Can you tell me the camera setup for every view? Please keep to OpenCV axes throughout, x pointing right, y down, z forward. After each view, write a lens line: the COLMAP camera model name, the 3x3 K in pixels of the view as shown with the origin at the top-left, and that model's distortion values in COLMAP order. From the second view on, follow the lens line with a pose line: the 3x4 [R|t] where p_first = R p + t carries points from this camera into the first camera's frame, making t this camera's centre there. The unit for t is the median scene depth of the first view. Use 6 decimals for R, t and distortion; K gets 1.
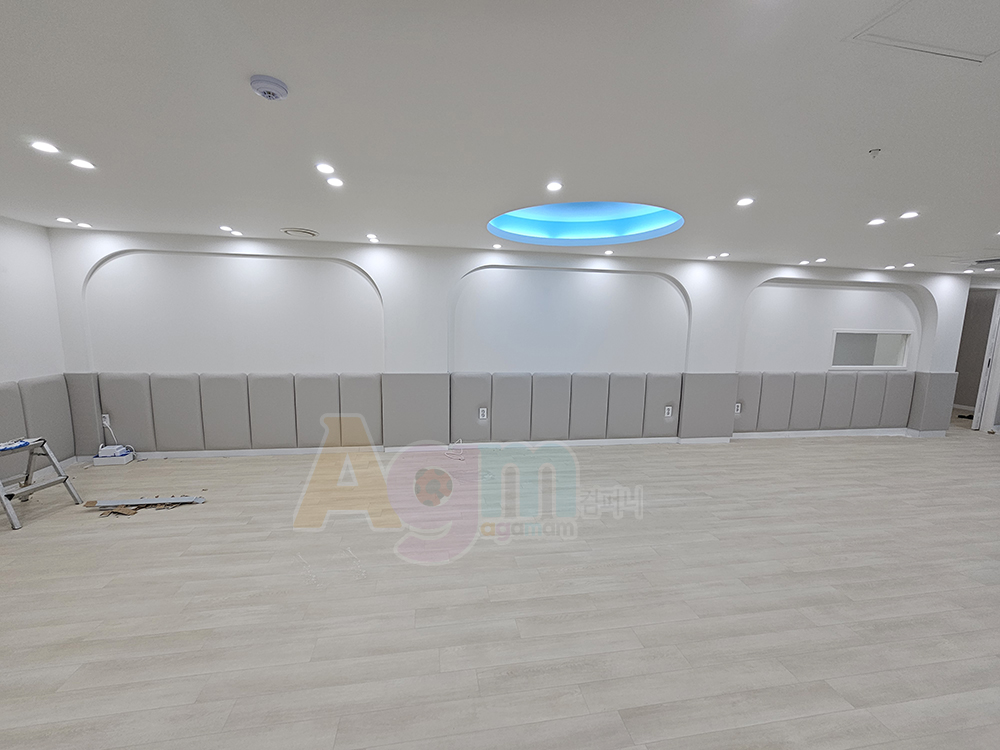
lens RADIAL K [[405.1, 0, 497.6], [0, 405.1, 379.7], [0, 0, 1]] dist [-0.005841, 0.000774]
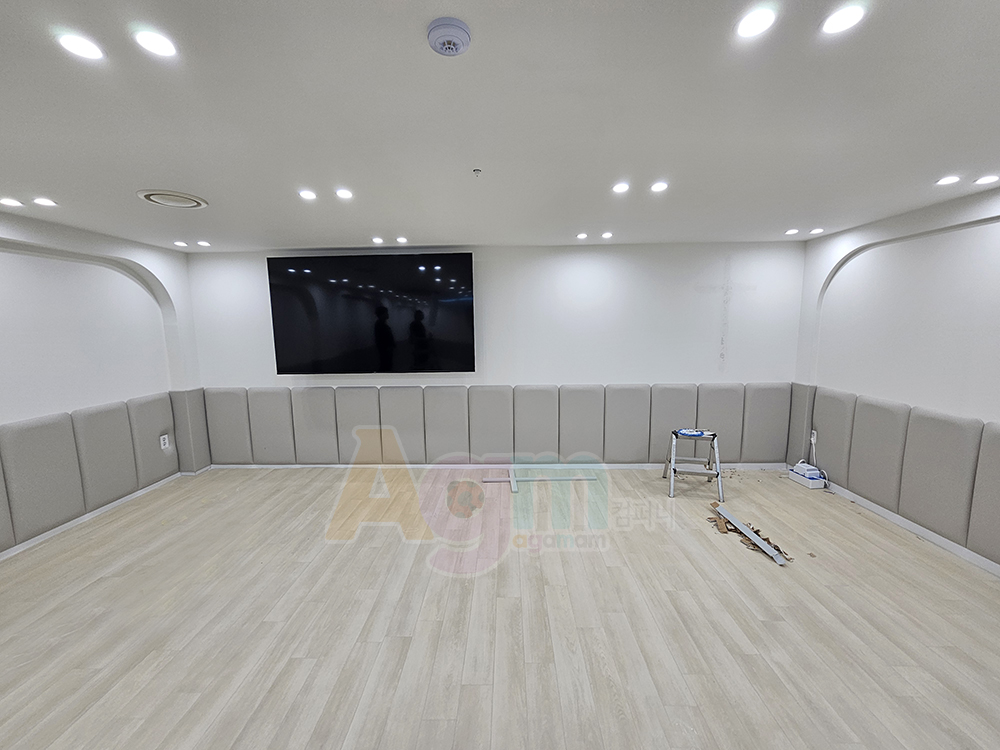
lens RADIAL K [[405.1, 0, 494.5], [0, 405.1, 376.3], [0, 0, 1]] dist [-0.005841, 0.000774]
pose [[-0.206512, 0.102895, -0.973019, 0.082165], [-0.126935, 0.983234, 0.130915, -0.068249], [0.970176, 0.150545, -0.189988, 0.446362]]
